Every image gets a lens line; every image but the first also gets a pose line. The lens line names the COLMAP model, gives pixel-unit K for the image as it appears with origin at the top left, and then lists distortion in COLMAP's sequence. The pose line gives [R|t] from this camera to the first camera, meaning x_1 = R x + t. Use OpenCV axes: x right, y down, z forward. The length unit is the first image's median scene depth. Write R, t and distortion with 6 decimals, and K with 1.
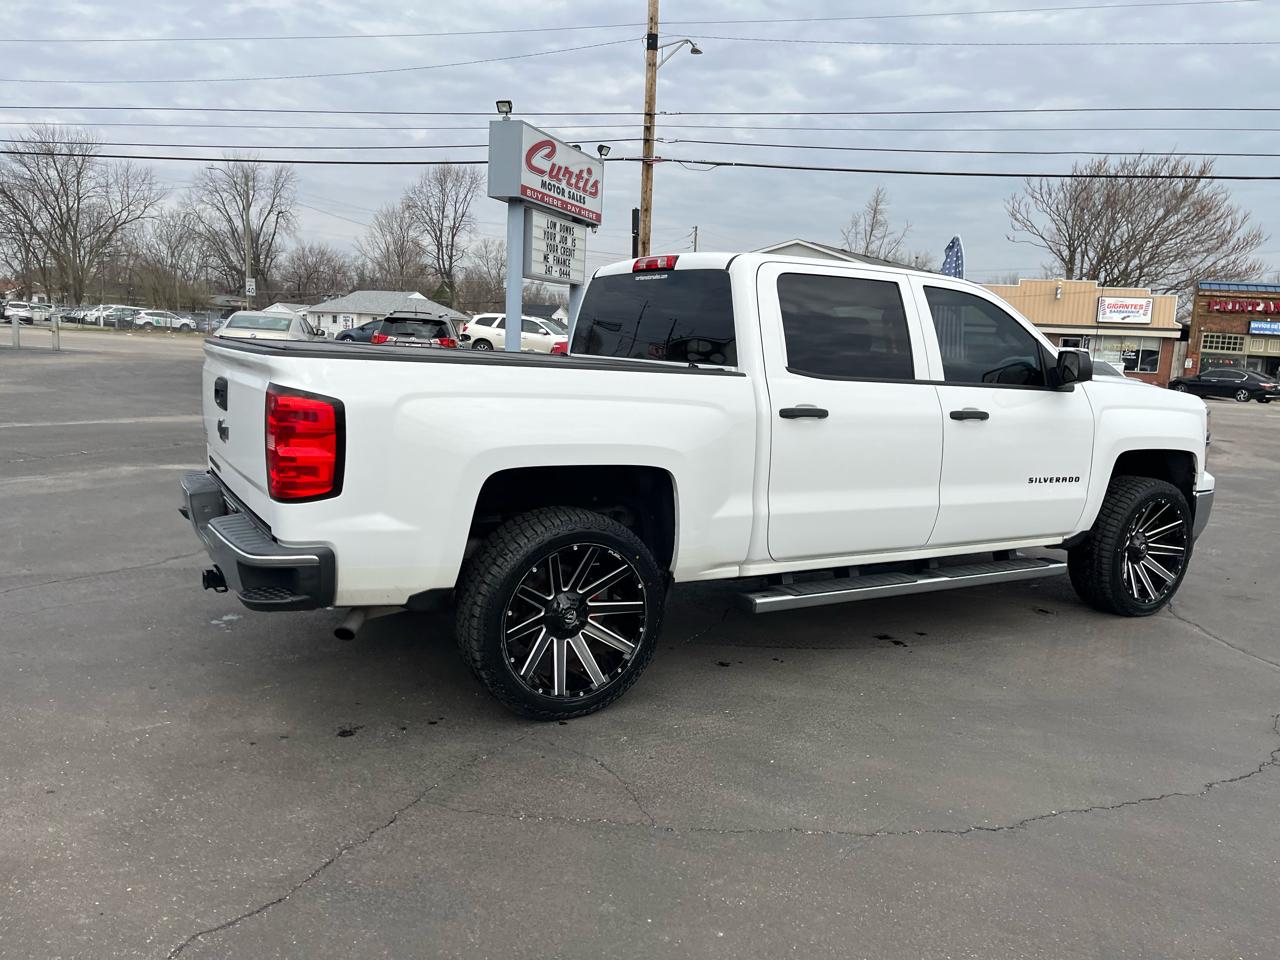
lens RADIAL K [[970.8, 0, 651.9], [0, 970.8, 464.6], [0, 0, 1]] dist [0.071849, -0.090371]
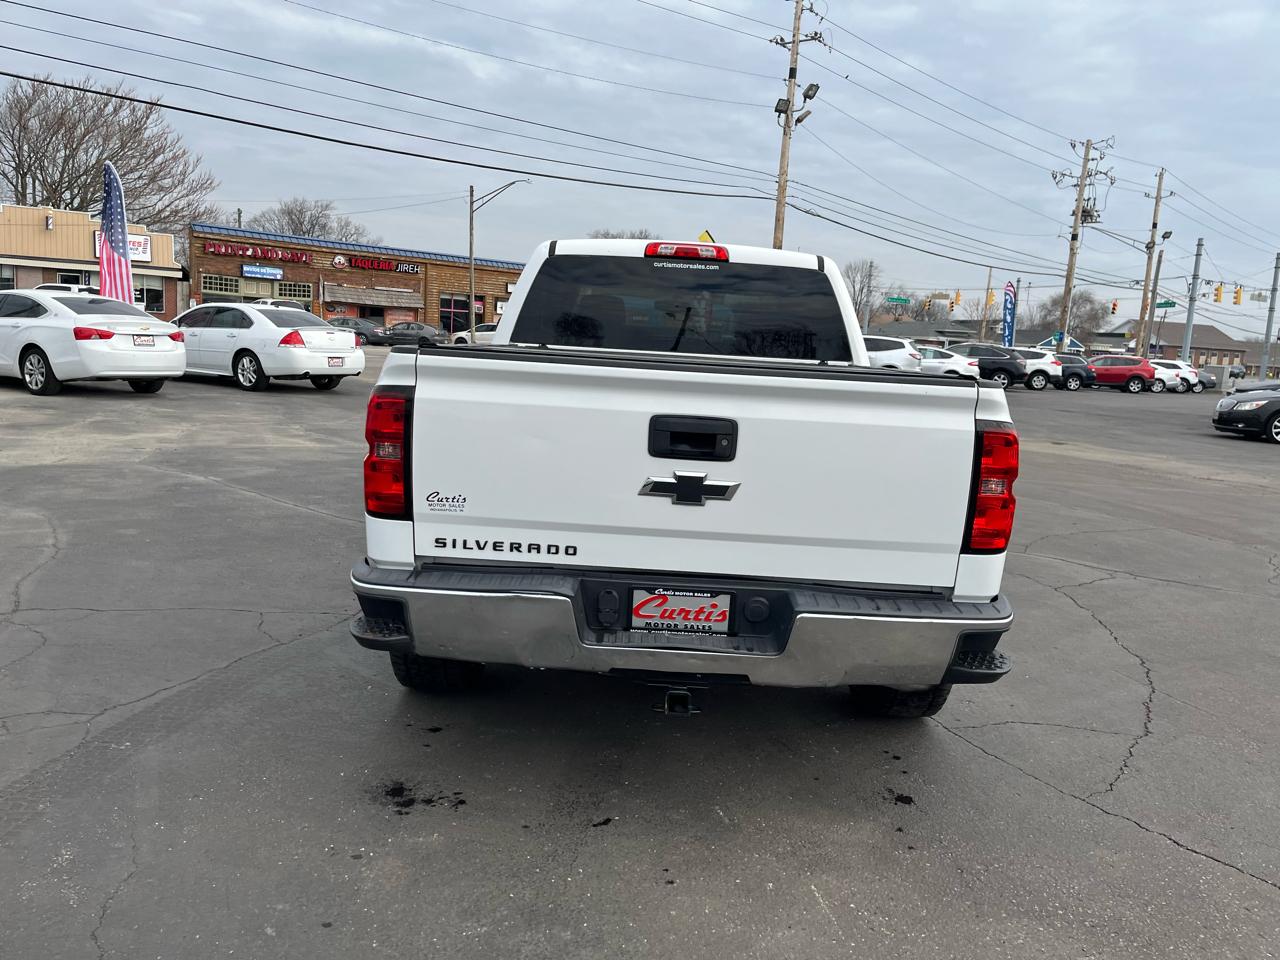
lens RADIAL K [[970.8, 0, 653.2], [0, 970.8, 468.8], [0, 0, 1]] dist [0.071849, -0.090371]
pose [[0.522593, -0.136223, 0.841629, -0.745254], [0.076797, 0.990661, 0.112659, -0.093992], [-0.849116, 0.005760, 0.528174, 0.467154]]
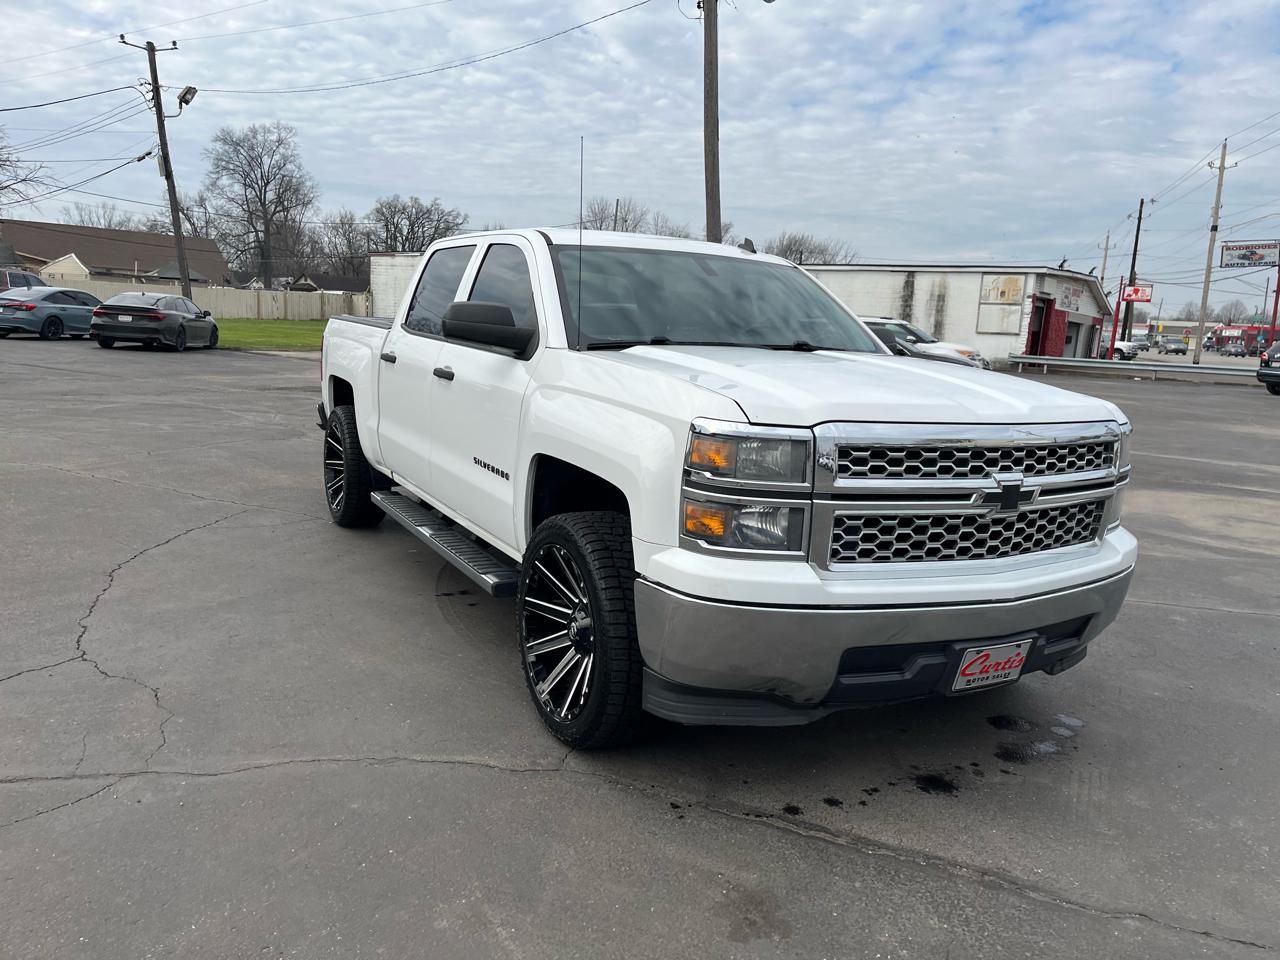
lens RADIAL K [[970.8, 0, 648.4], [0, 970.8, 490.3], [0, 0, 1]] dist [0.071849, -0.090371]
pose [[-0.030065, 0.124495, -0.991765, 1.114201], [-0.185711, 0.974242, 0.127925, -0.085865], [0.982144, 0.188027, -0.006171, 1.058722]]
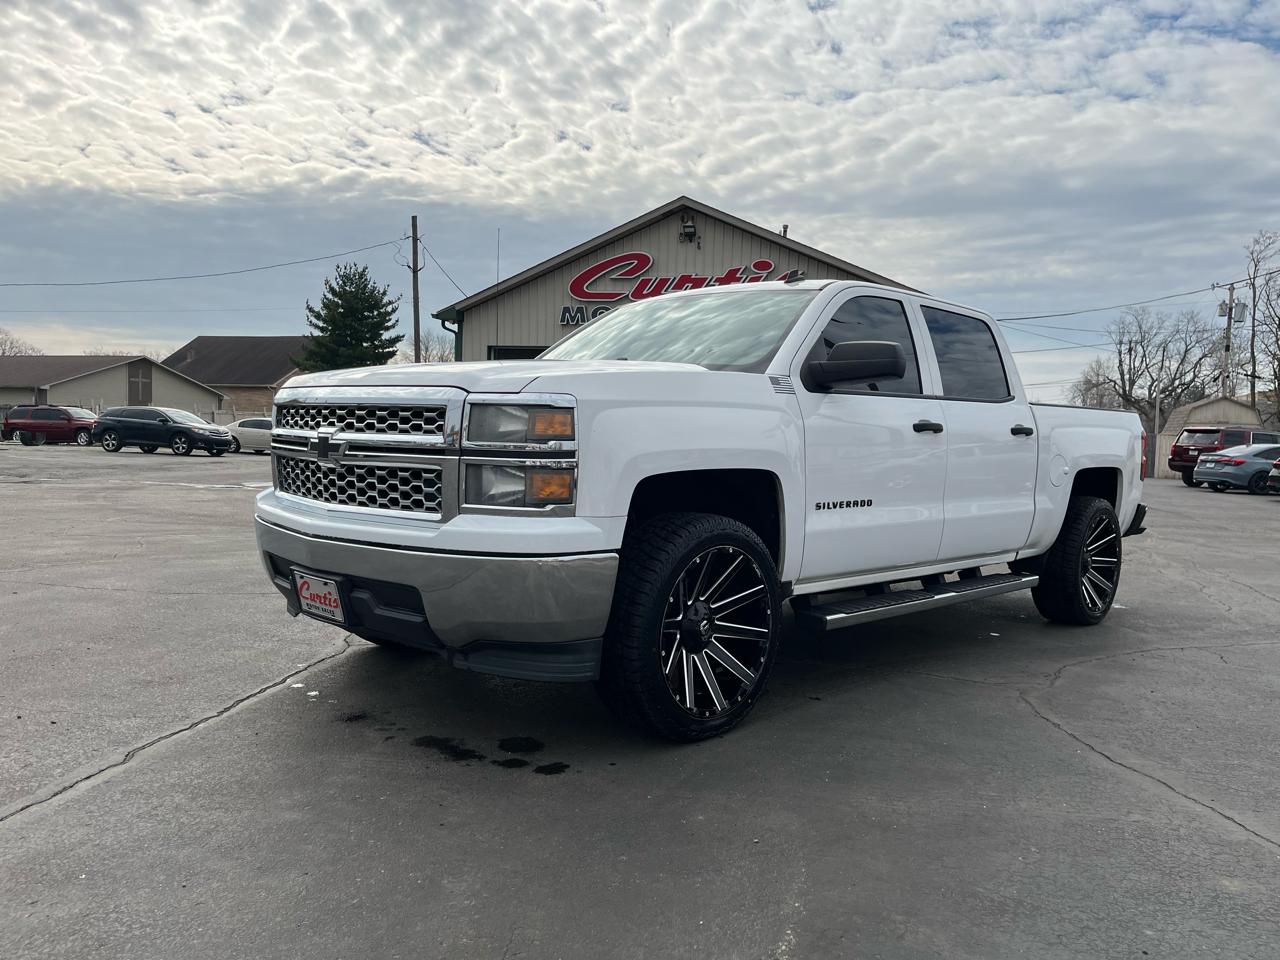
lens RADIAL K [[970.8, 0, 652.3], [0, 970.8, 485.2], [0, 0, 1]] dist [0.071849, -0.090371]
pose [[-0.963828, -0.067539, -0.257827, 0.529552], [-0.112787, 0.979831, 0.164956, -0.154051], [0.241486, 0.188069, -0.952006, 1.907775]]
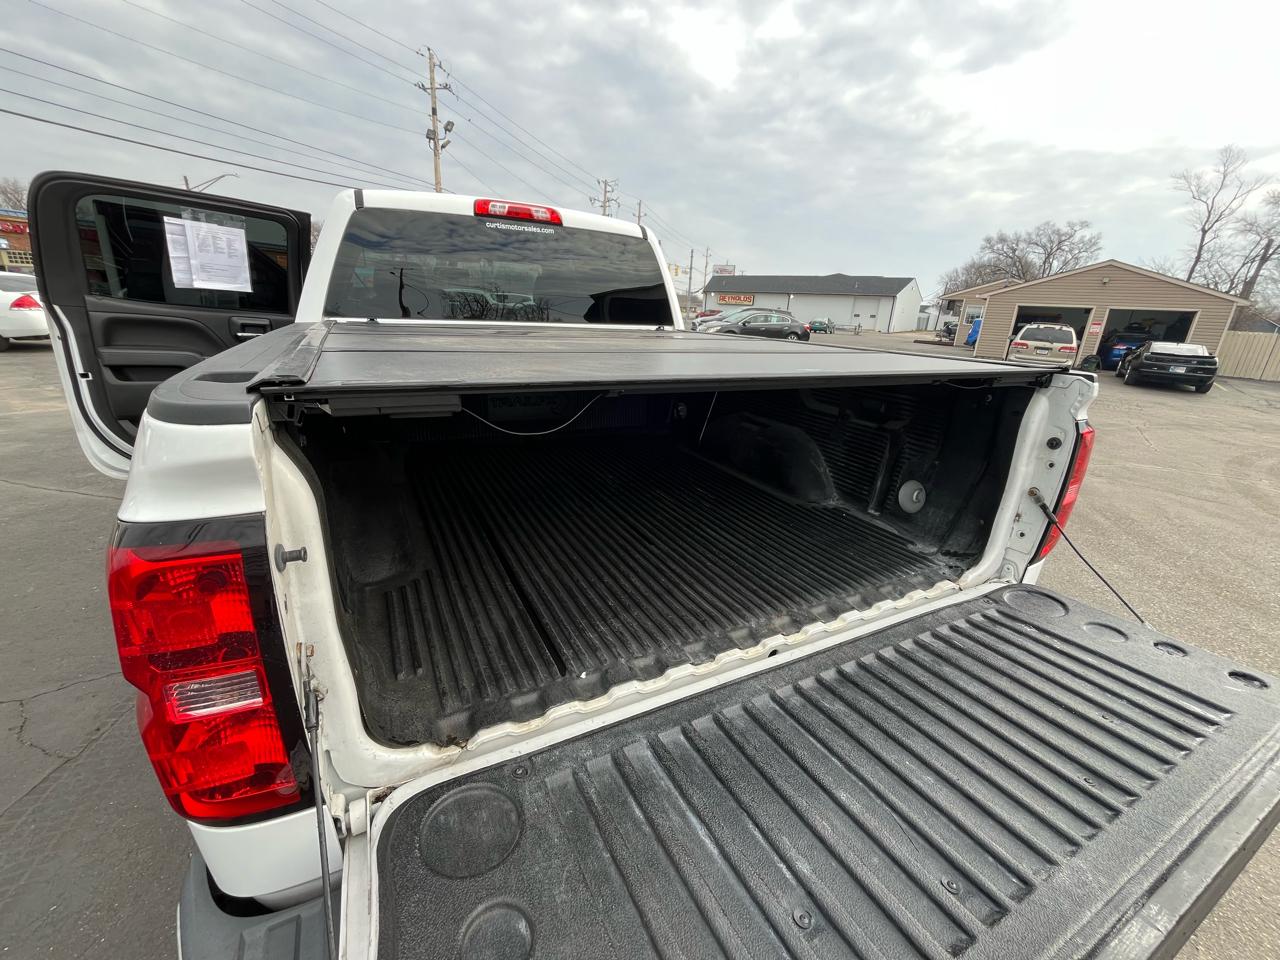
lens RADIAL K [[516.5, 0, 638.3], [0, 516.5, 479.2], [0, 0, 1]] dist [-0.004855, 0.000764]
pose [[0.068152, -0.362130, 0.929633, -0.461001], [0.083908, 0.930578, 0.356347, -0.121526], [-0.994140, 0.053718, 0.093806, 0.760891]]
